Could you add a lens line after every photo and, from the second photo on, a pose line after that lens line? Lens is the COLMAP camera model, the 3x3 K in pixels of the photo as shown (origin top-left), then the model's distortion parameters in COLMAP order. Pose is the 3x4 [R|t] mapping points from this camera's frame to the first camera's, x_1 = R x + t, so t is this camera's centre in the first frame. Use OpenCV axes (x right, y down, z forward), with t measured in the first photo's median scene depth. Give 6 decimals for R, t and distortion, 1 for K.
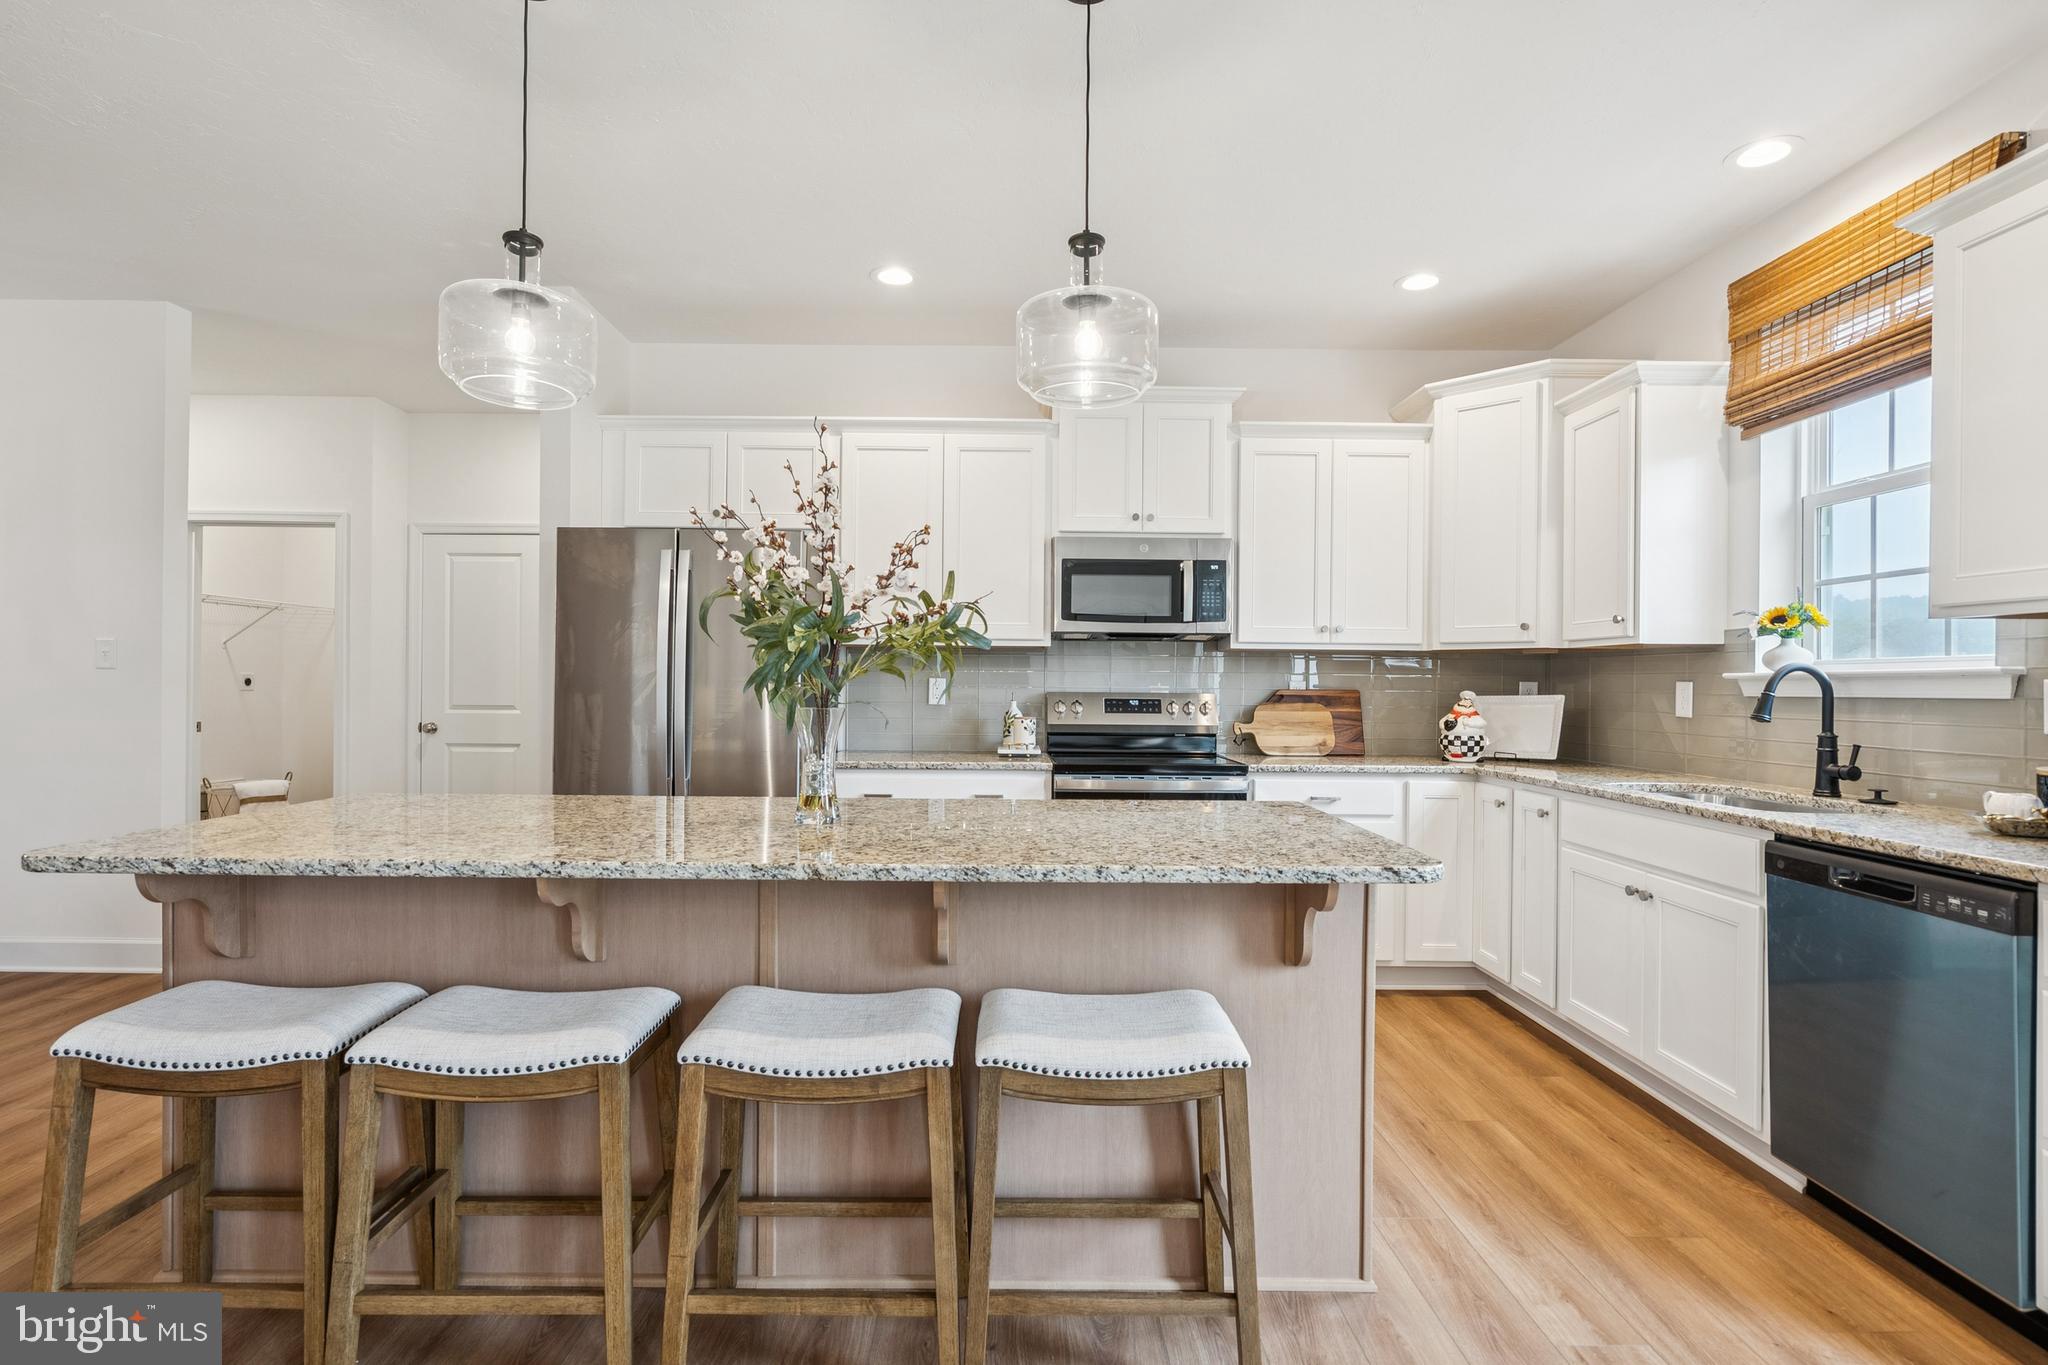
lens RADIAL K [[989.2, 0, 1015.9], [0, 989.2, 684.4], [0, 0, 1]] dist [-0.006276, 0.000887]
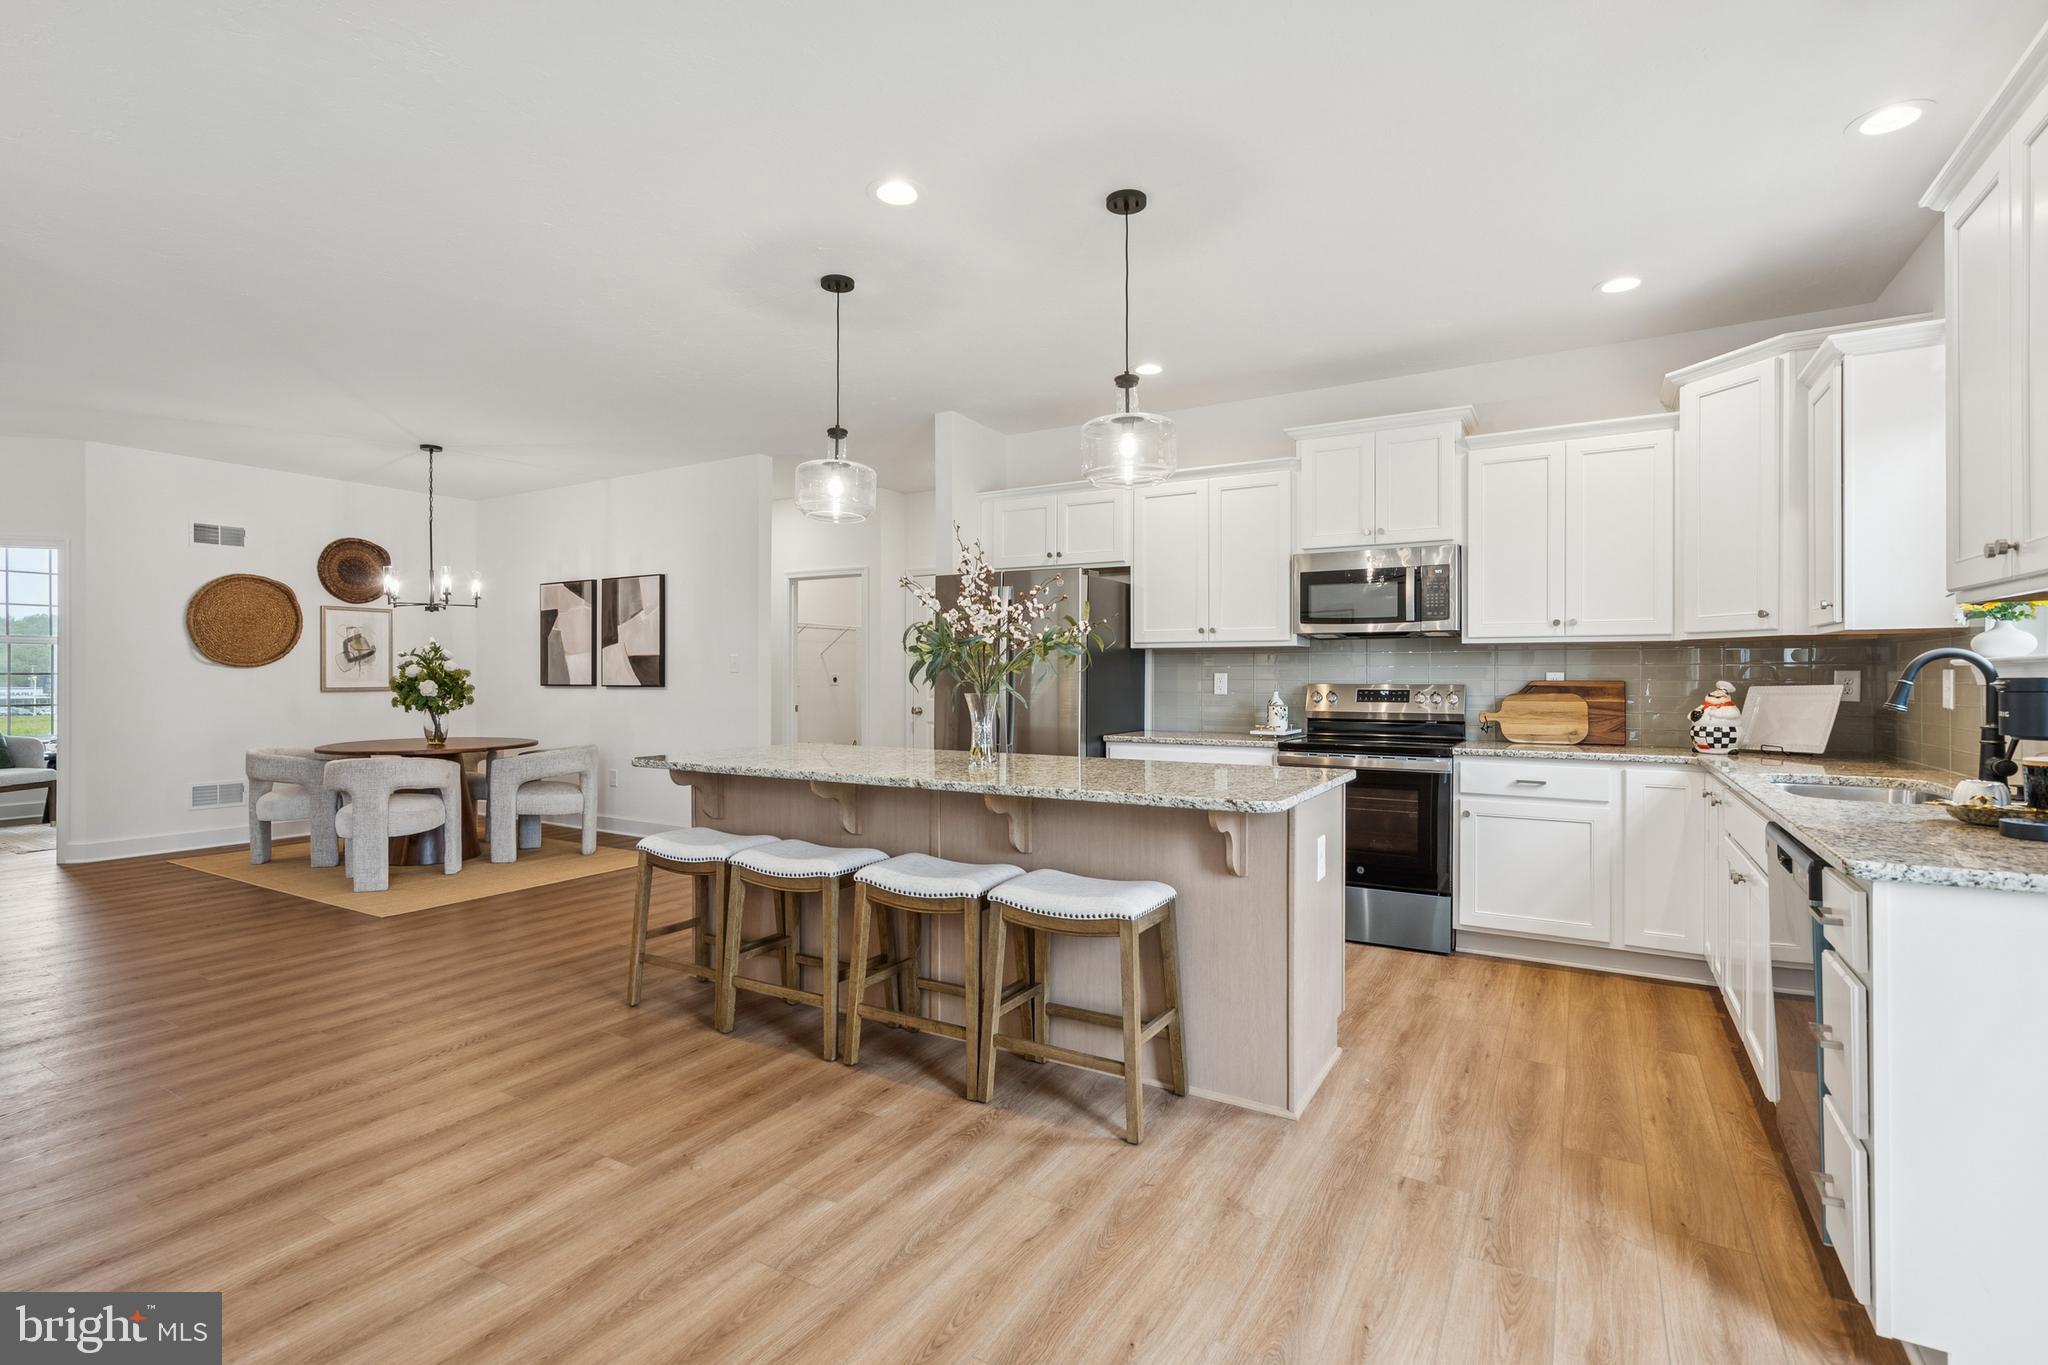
lens RADIAL K [[950.9, 0, 1021.8], [0, 950.9, 675.8], [0, 0, 1]] dist [-0.002798, 0.000279]
pose [[0.857084, -0.008827, -0.515101, 0.480937], [0.006970, 0.999960, -0.005539, 0.002563], [0.515130, 0.001157, 0.857112, -0.217512]]
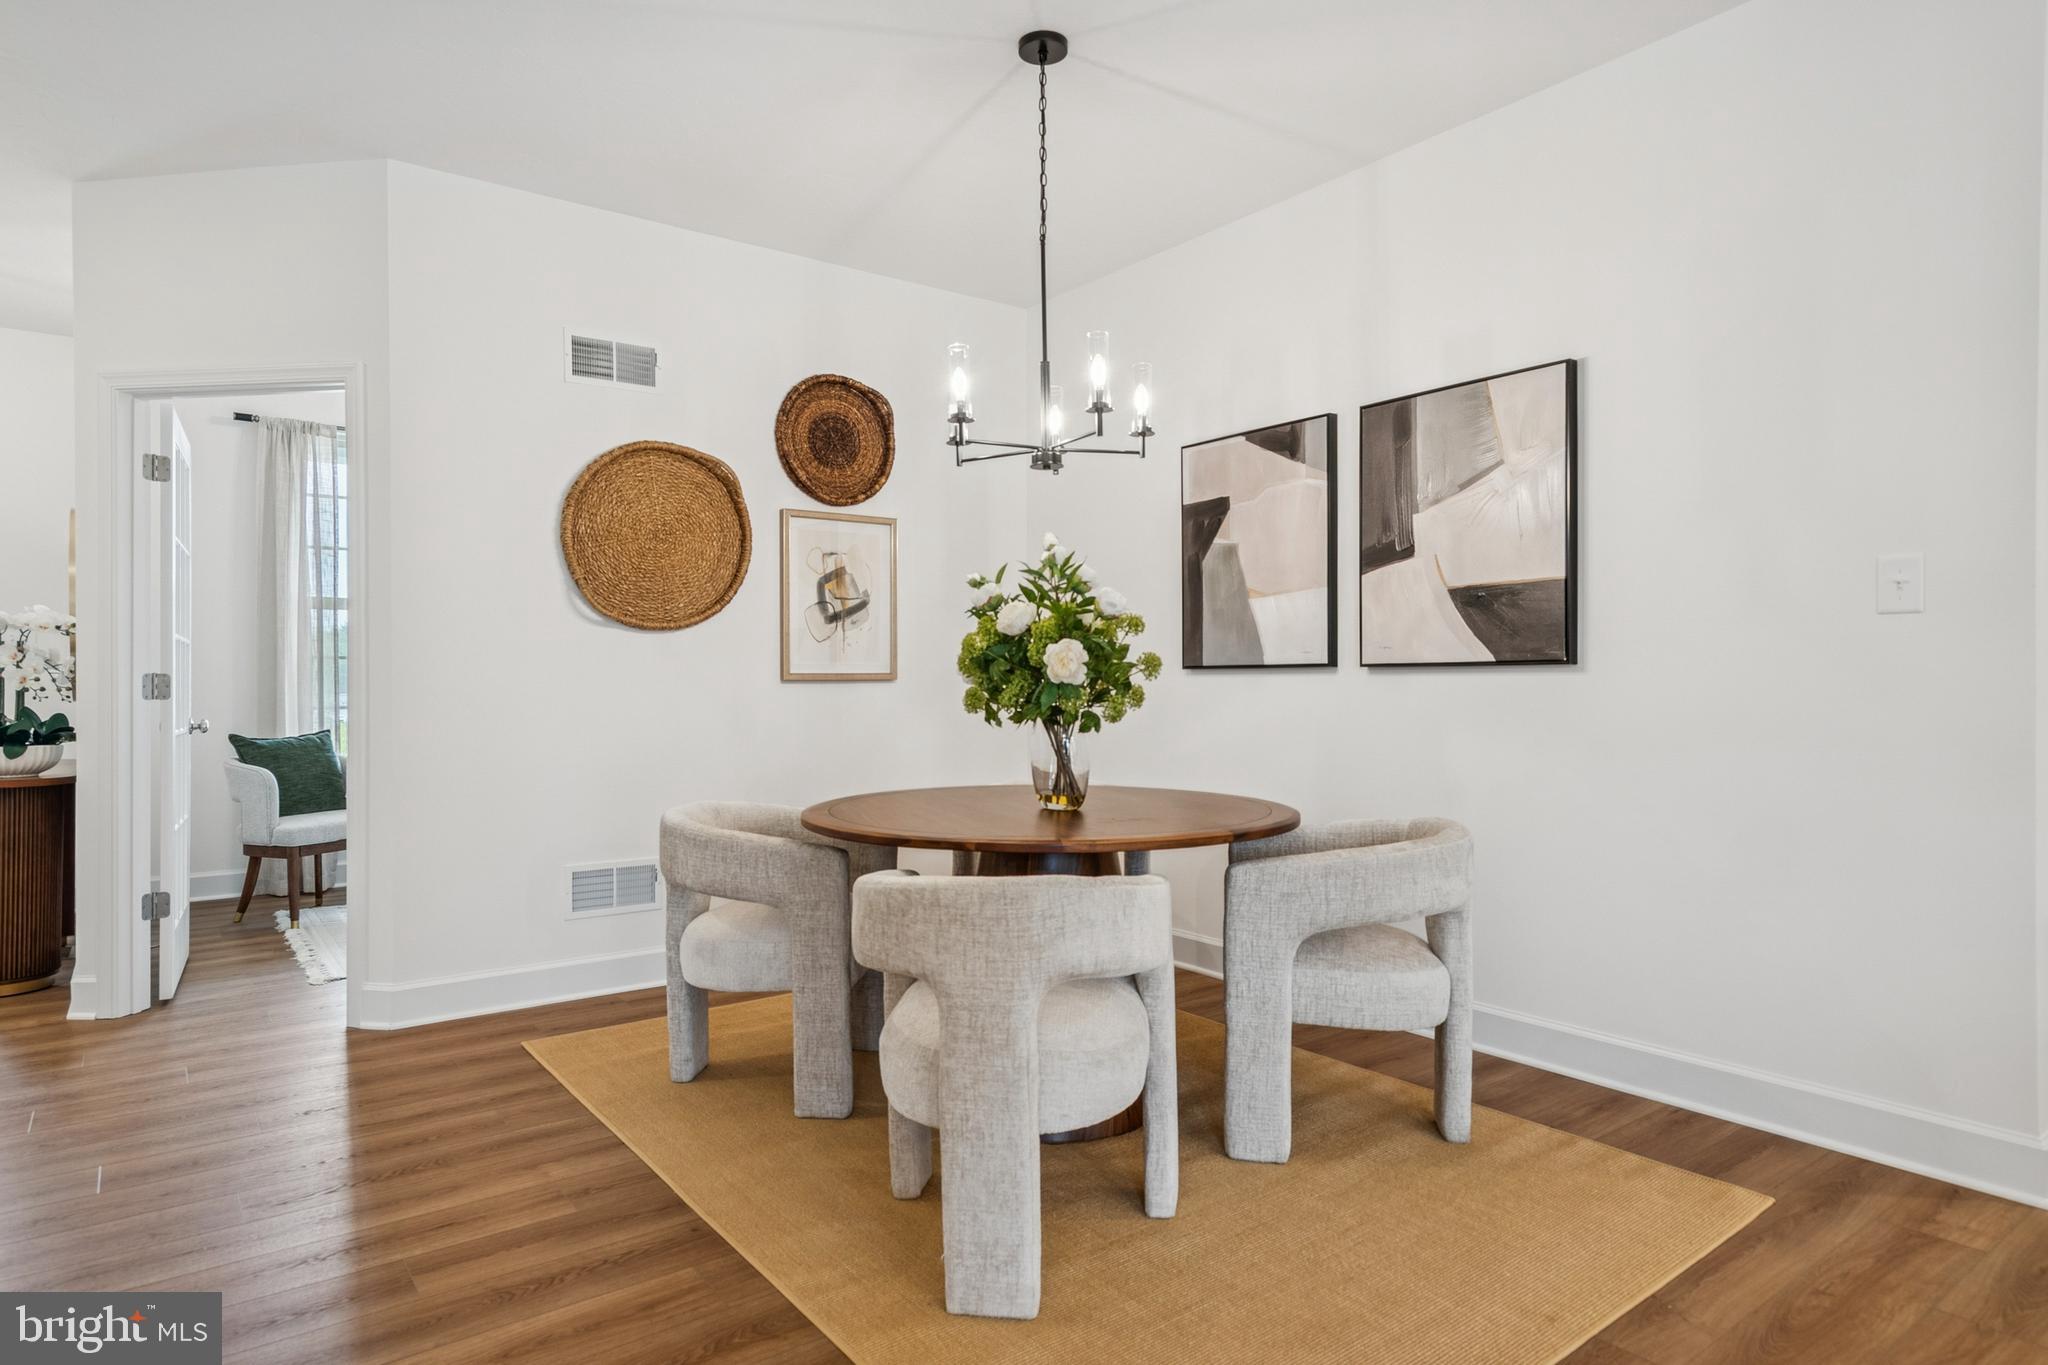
lens RADIAL K [[1154.9, 0, 1024.0], [0, 1154.9, 682.5], [0, 0, 1]] dist [-0.020386, -0.000084]
pose [[0.605607, -0.010731, -0.795691, -0.969071], [0.007676, 0.999941, -0.007643, 0.032603], [0.795727, -0.001479, 0.605654, 0.303061]]
